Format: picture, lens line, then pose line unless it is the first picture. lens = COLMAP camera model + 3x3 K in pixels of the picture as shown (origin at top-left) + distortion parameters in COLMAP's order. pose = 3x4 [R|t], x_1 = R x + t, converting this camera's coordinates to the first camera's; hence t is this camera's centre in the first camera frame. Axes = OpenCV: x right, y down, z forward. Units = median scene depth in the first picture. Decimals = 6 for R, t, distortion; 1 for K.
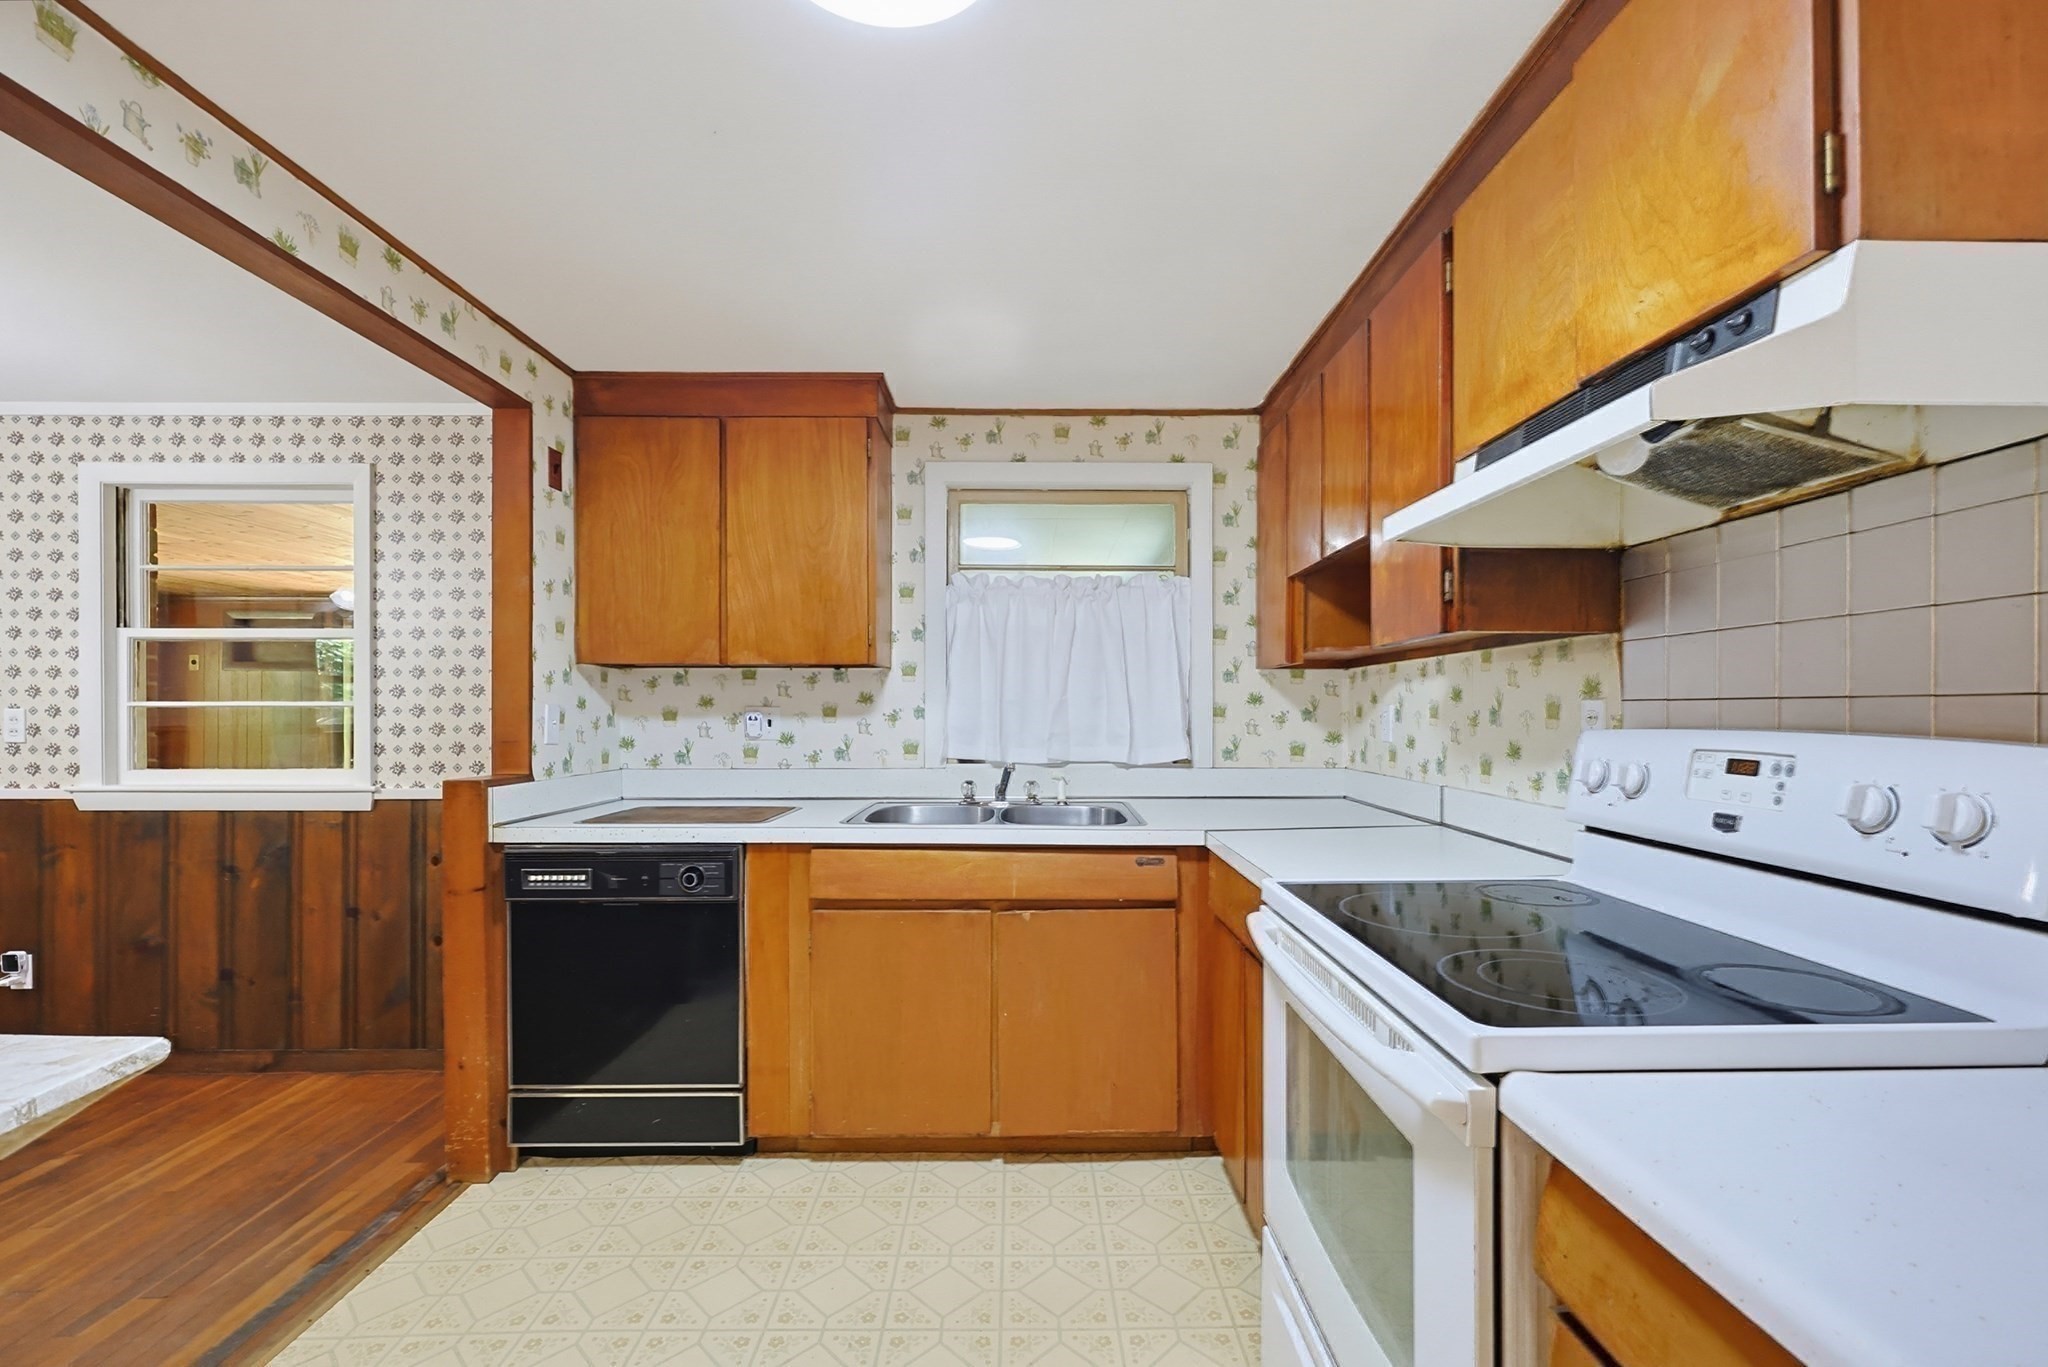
lens RADIAL K [[878.7, 0, 1061.5], [0, 878.7, 714.3], [0, 0, 1]] dist [-0.003104, -0.000694]
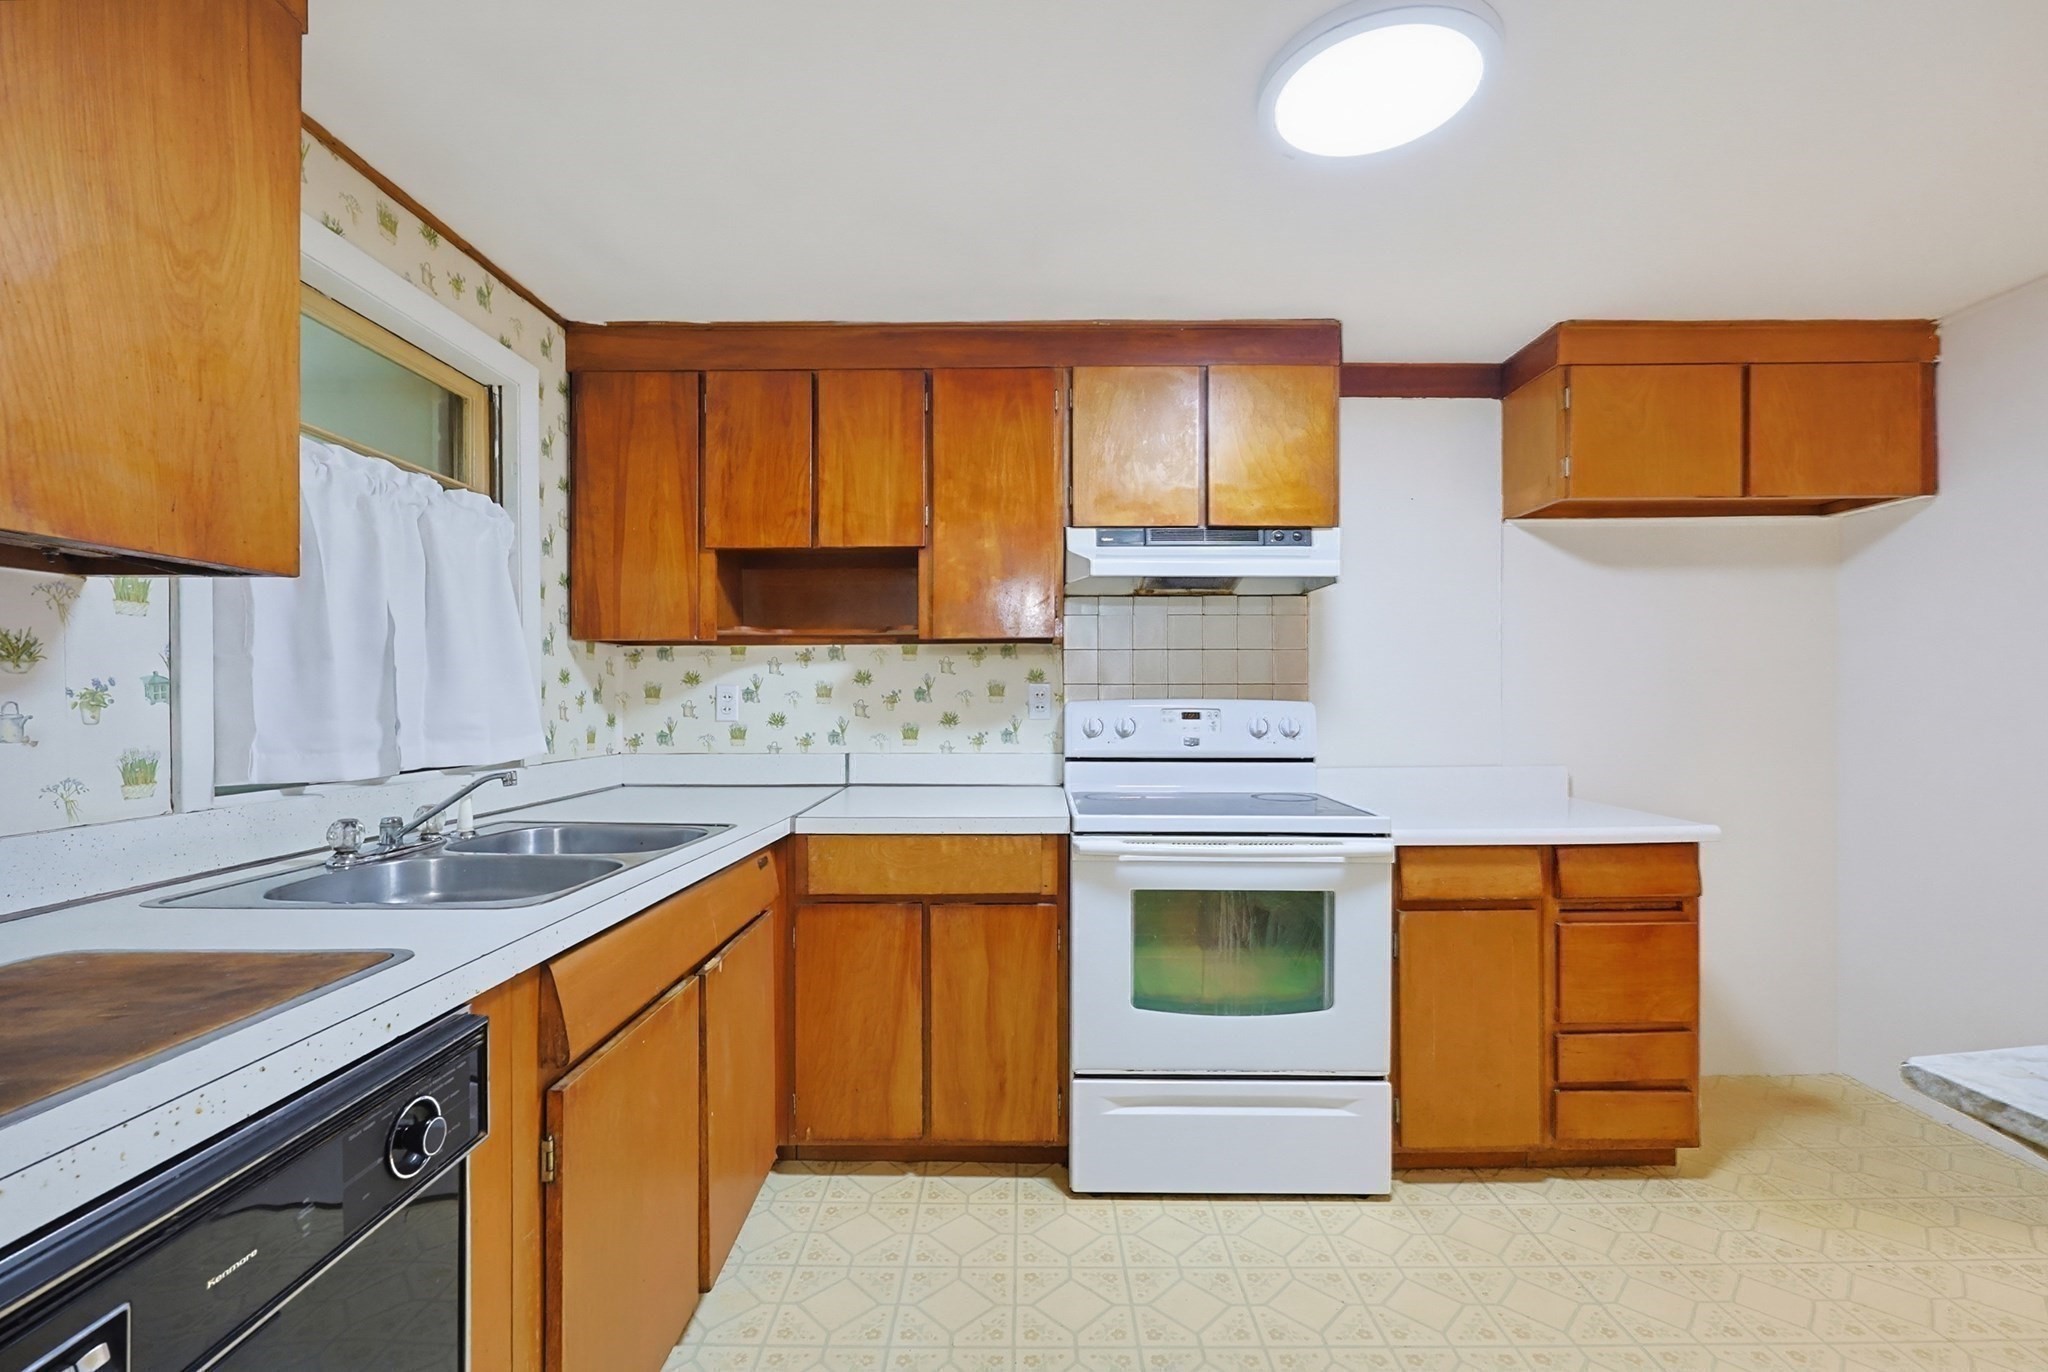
lens RADIAL K [[866.5, 0, 1020.5], [0, 866.5, 695.8], [0, 0, 1]] dist [0.001009, -0.000030]
pose [[0.043154, 0.002590, 0.999065, -0.695658], [0.006044, 0.999978, -0.002854, 0.007150], [-0.999050, 0.006161, 0.043138, 0.665552]]
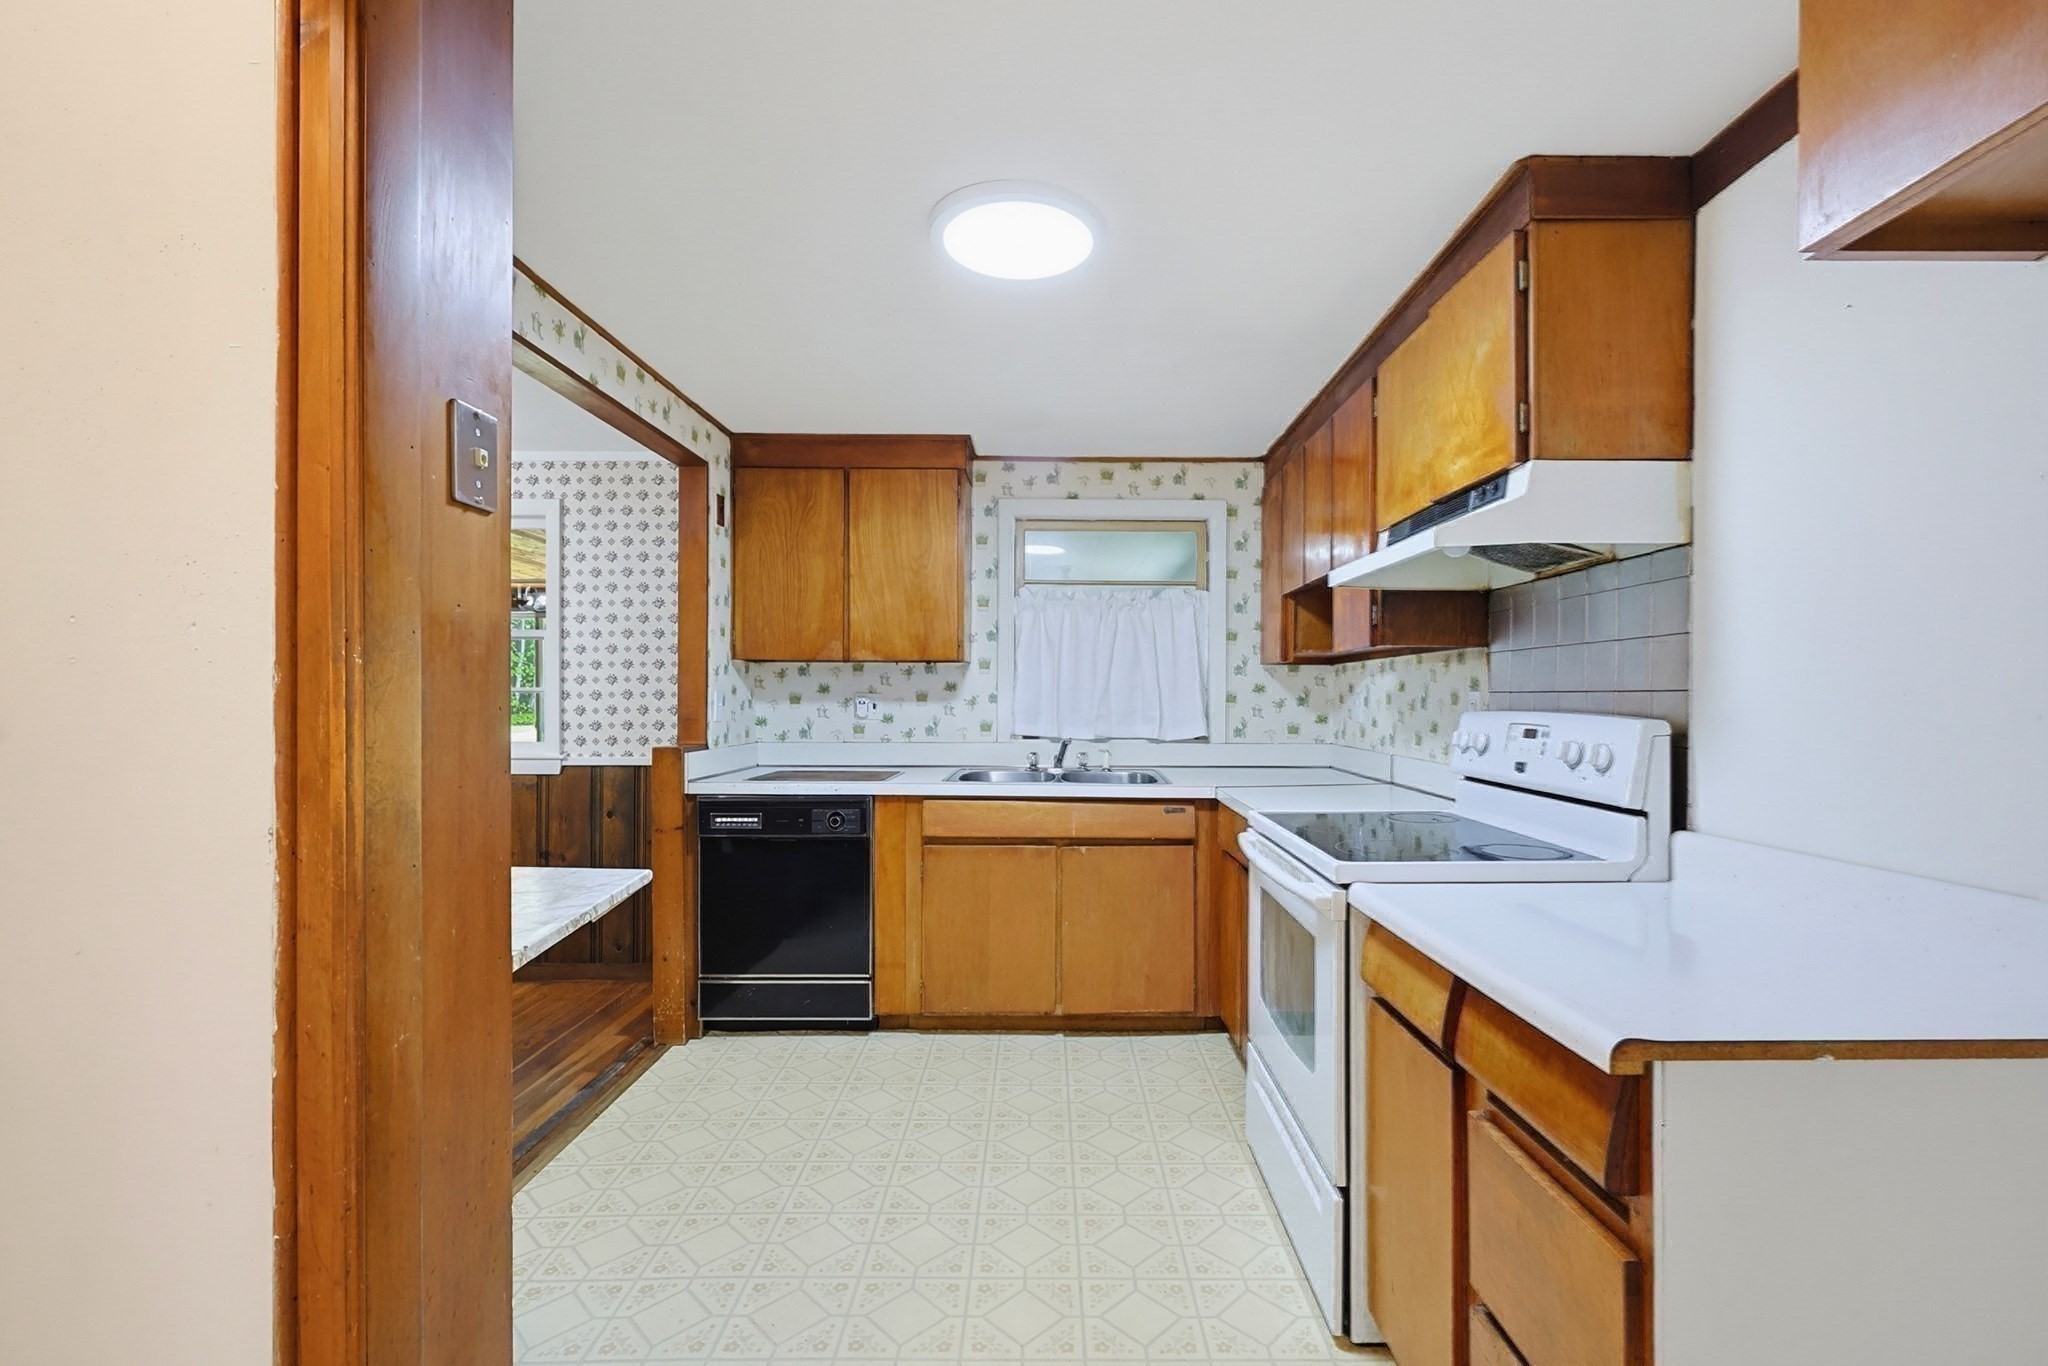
lens RADIAL K [[896.5, 0, 1097.1], [0, 896.5, 702.3], [0, 0, 1]] dist [-0.000266, -0.000052]
pose [[0.999955, 0.003734, 0.008666, -0.028616], [-0.003756, 0.999990, 0.002574, -0.000107], [-0.008657, -0.002607, 0.999959, -0.344343]]
